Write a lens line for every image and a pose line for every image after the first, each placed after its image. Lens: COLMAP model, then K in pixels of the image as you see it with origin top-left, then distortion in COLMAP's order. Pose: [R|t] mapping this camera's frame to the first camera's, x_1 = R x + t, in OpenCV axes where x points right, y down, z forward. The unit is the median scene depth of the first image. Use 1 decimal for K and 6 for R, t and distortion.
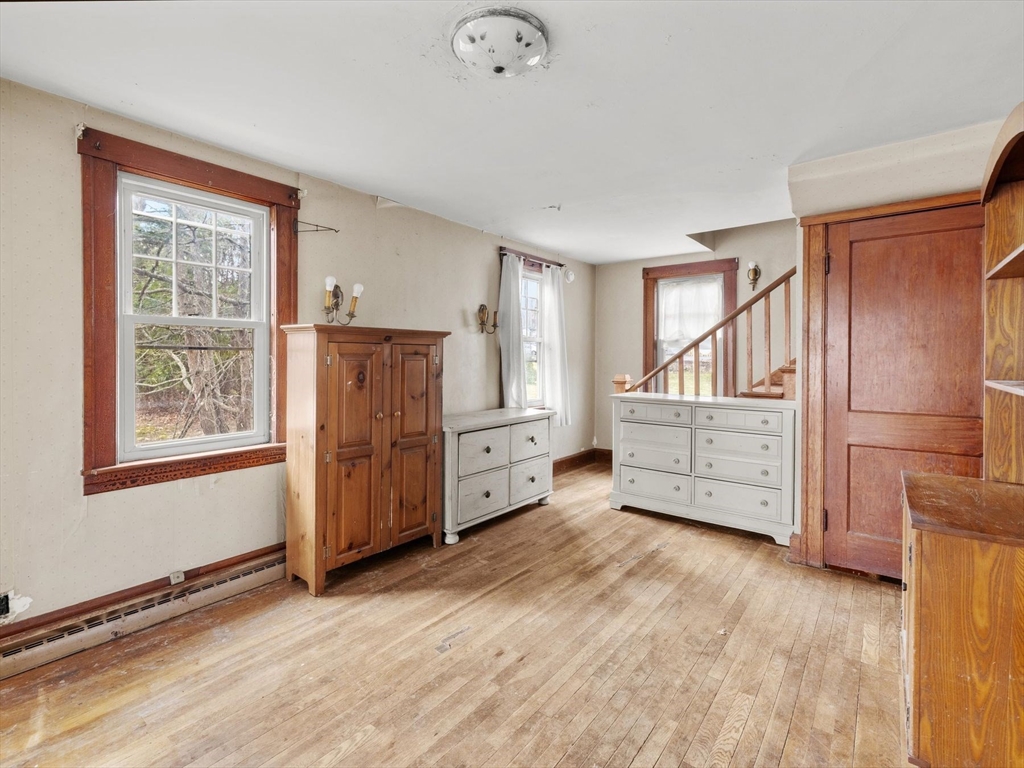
lens RADIAL K [[487.8, 0, 511.6], [0, 487.8, 356.9], [0, 0, 1]] dist [0.000129, 0.000434]
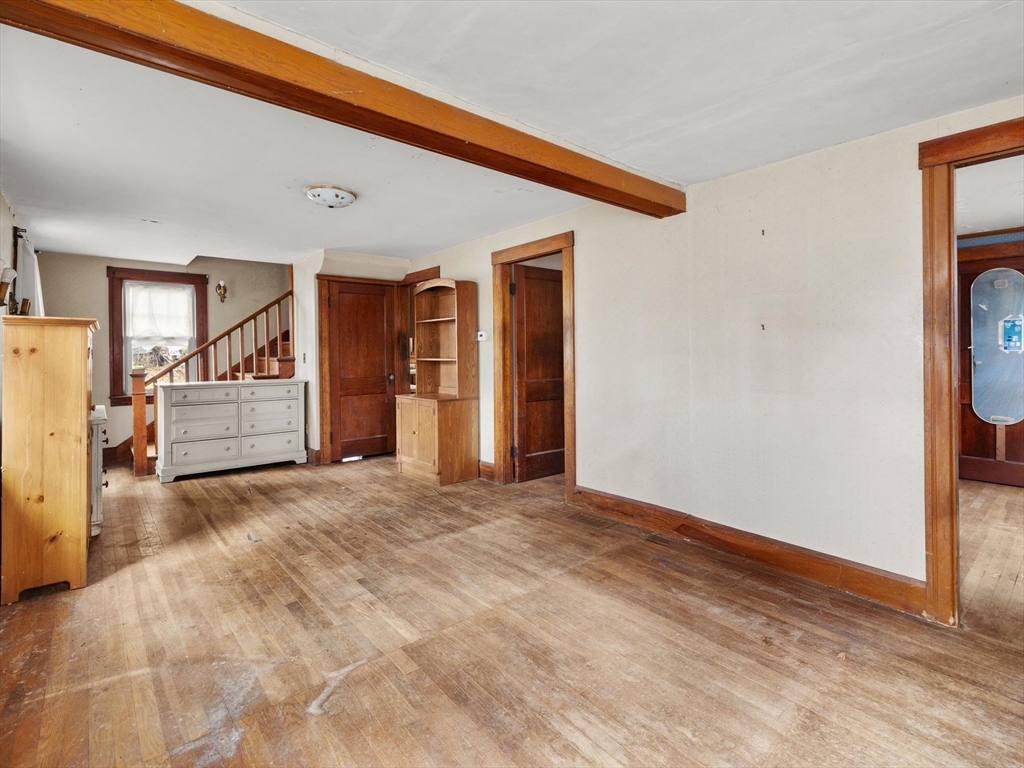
lens RADIAL K [[487.8, 0, 511.6], [0, 487.8, 356.9], [0, 0, 1]] dist [0.000129, 0.000434]
pose [[0.210416, -0.014238, 0.977508, -1.485390], [0.008165, 0.999885, 0.012806, 0.005280], [-0.977578, 0.005287, 0.210508, -0.109497]]
